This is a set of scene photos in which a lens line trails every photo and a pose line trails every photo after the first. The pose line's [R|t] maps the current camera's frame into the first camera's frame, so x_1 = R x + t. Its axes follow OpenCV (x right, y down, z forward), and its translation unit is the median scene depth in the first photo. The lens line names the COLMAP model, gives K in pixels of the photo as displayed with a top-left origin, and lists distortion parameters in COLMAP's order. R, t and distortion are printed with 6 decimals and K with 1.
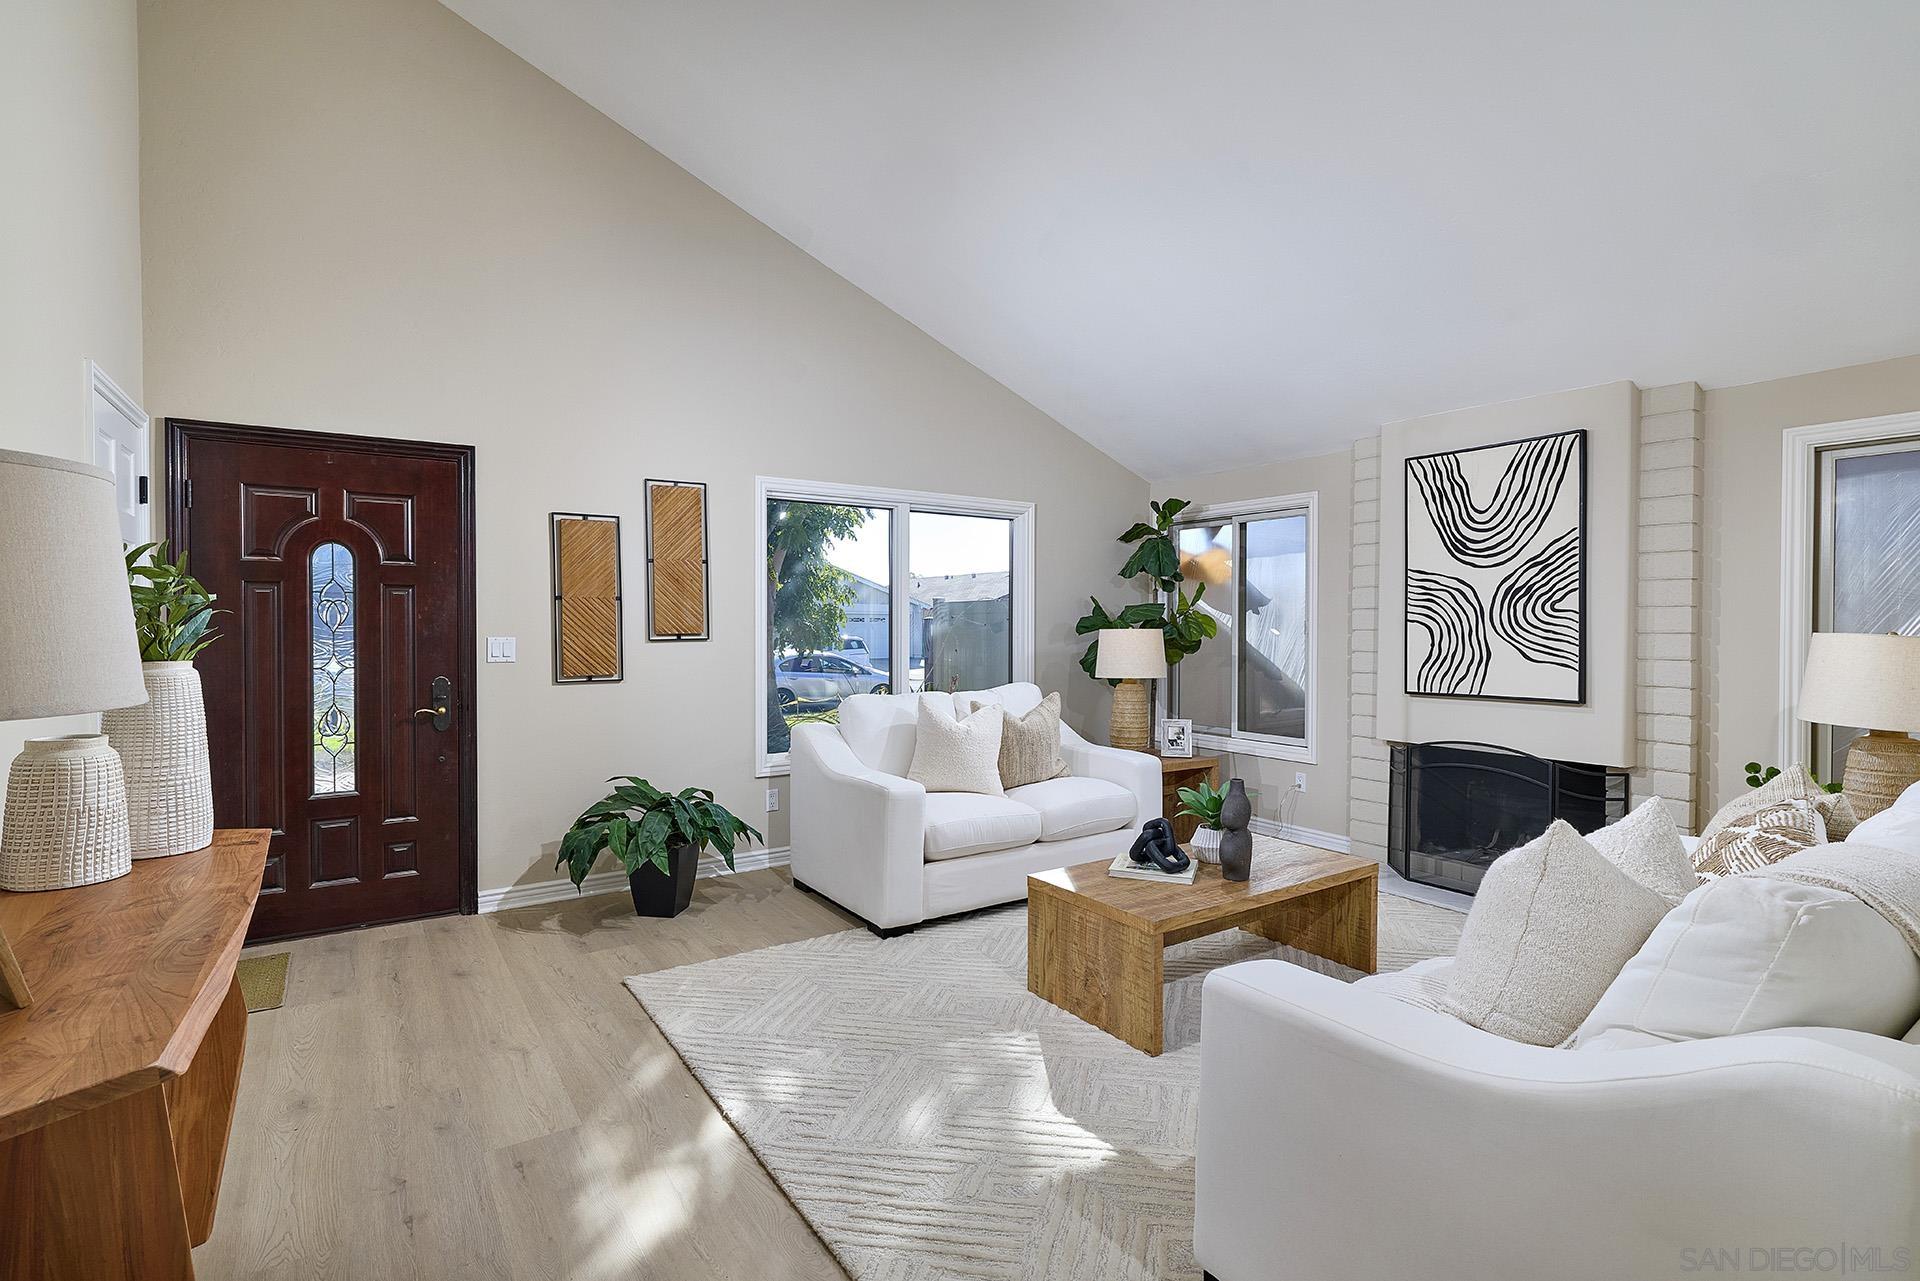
lens RADIAL K [[905.3, 0, 953.7], [0, 905.3, 637.3], [0, 0, 1]] dist [-0.001529, 0.000817]
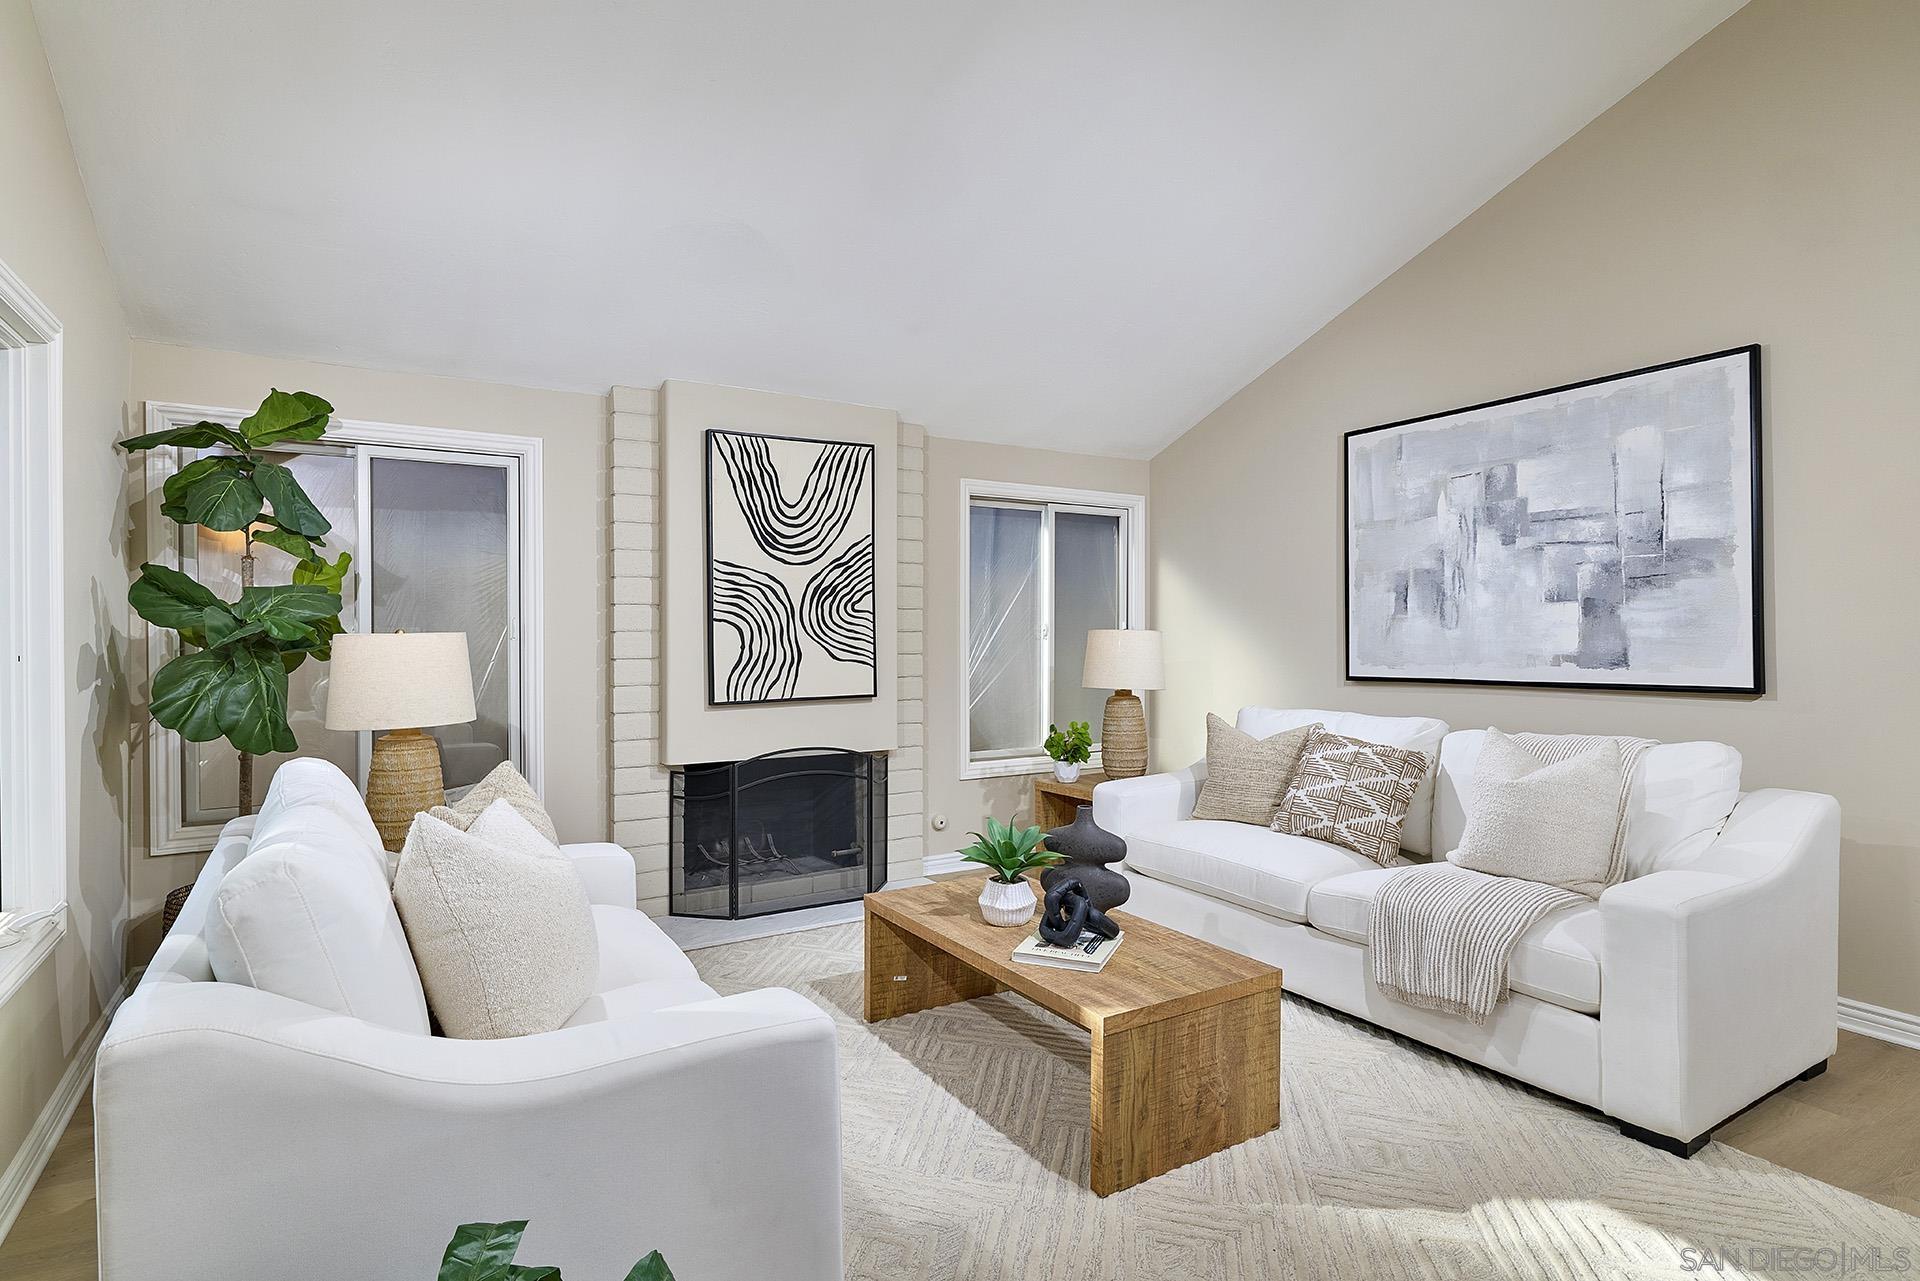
lens RADIAL K [[985.3, 0, 958.1], [0, 985.3, 635.9], [0, 0, 1]] dist [-0.003786, 0.000162]
pose [[0.039202, -0.011930, 0.999160, -0.448014], [0.014394, 0.999832, 0.011374, -0.011093], [-0.999128, 0.013936, 0.039367, 0.785391]]
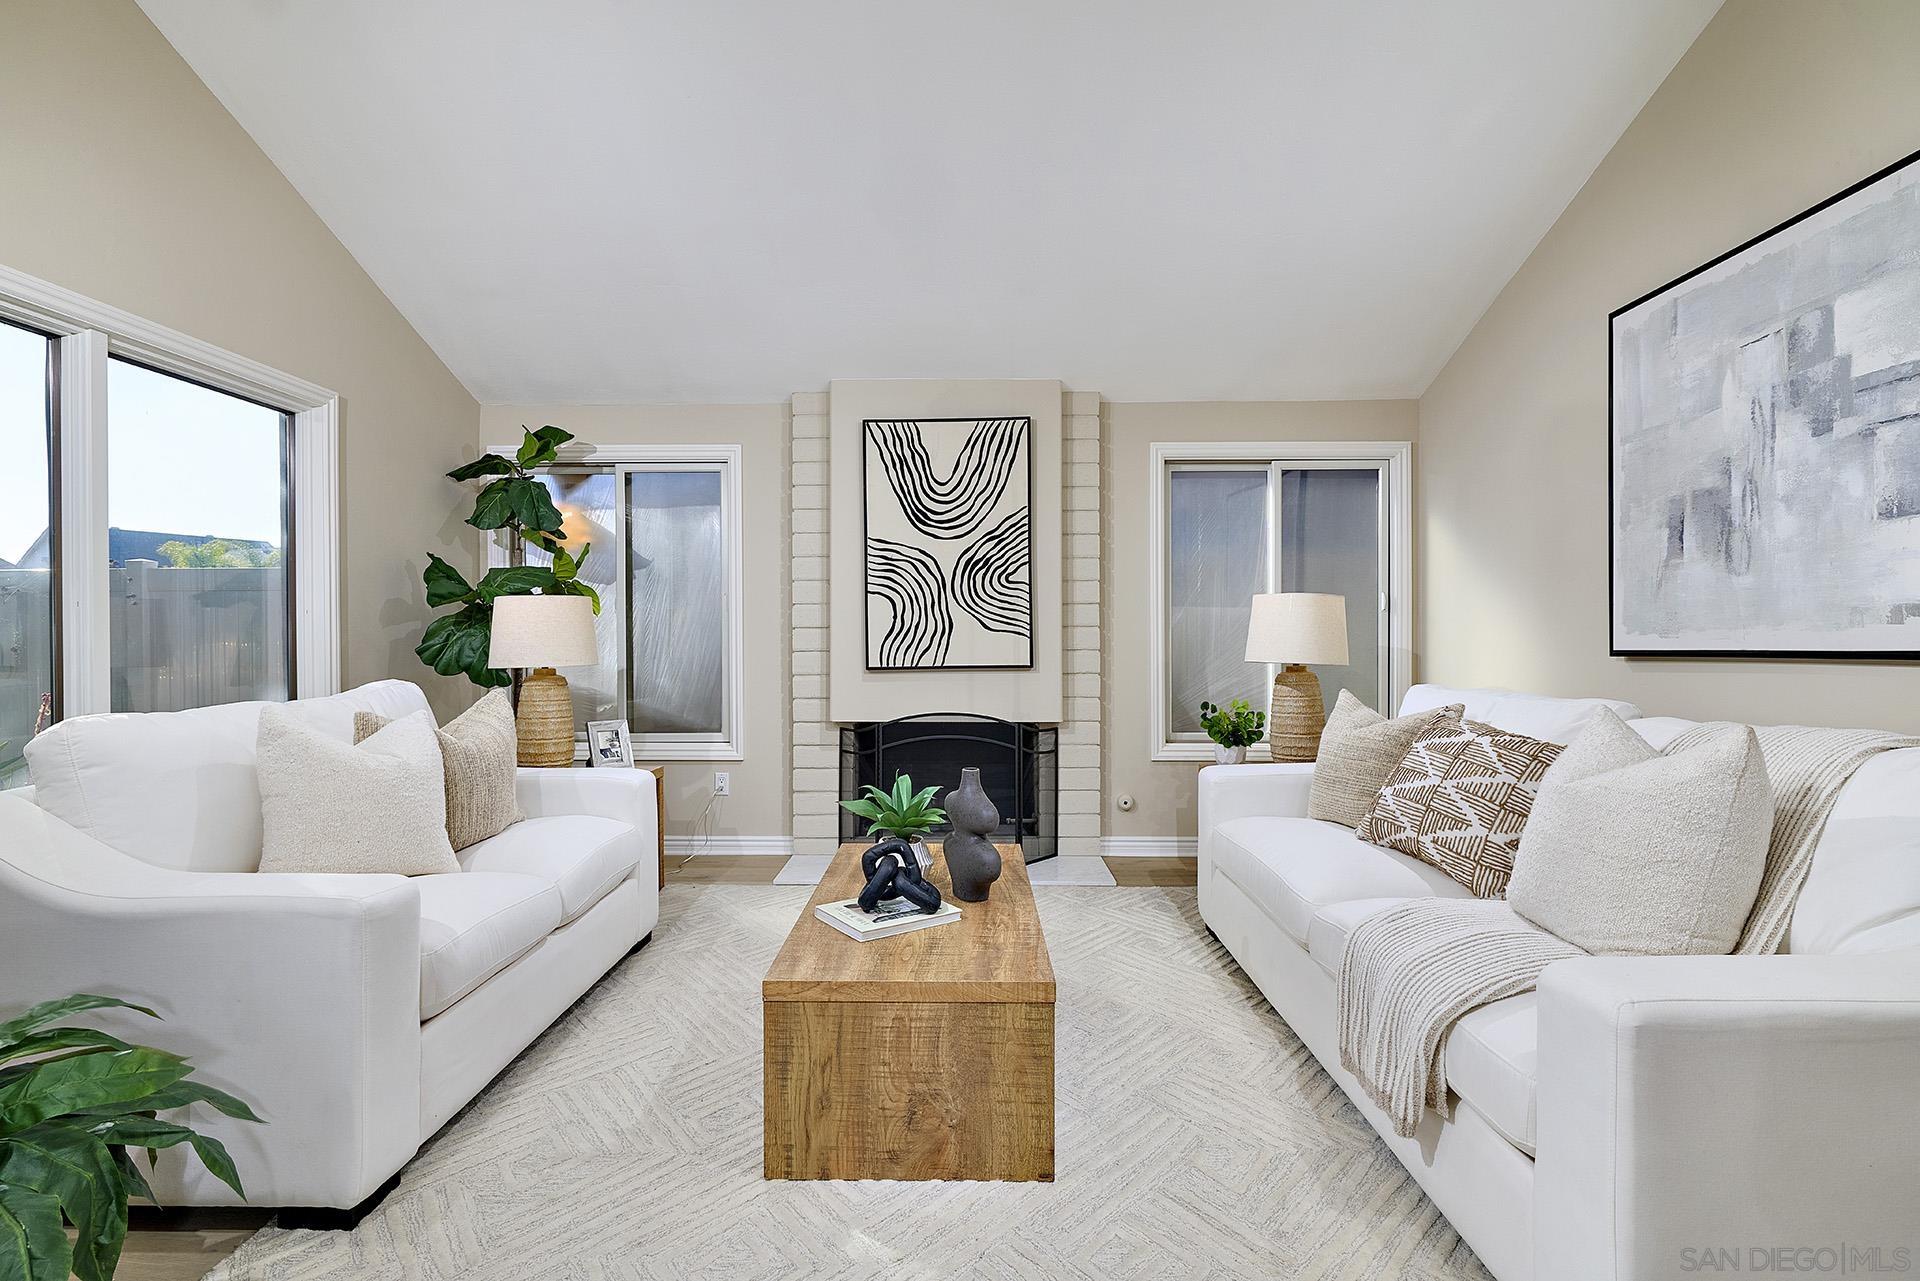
lens RADIAL K [[905.3, 0, 953.7], [0, 905.3, 637.3], [0, 0, 1]] dist [-0.001529, 0.000817]
pose [[0.573929, -0.007846, 0.818867, -0.234696], [0.016614, 0.999860, -0.002064, 0.034330], [-0.818736, 0.014790, 0.573979, 0.414400]]
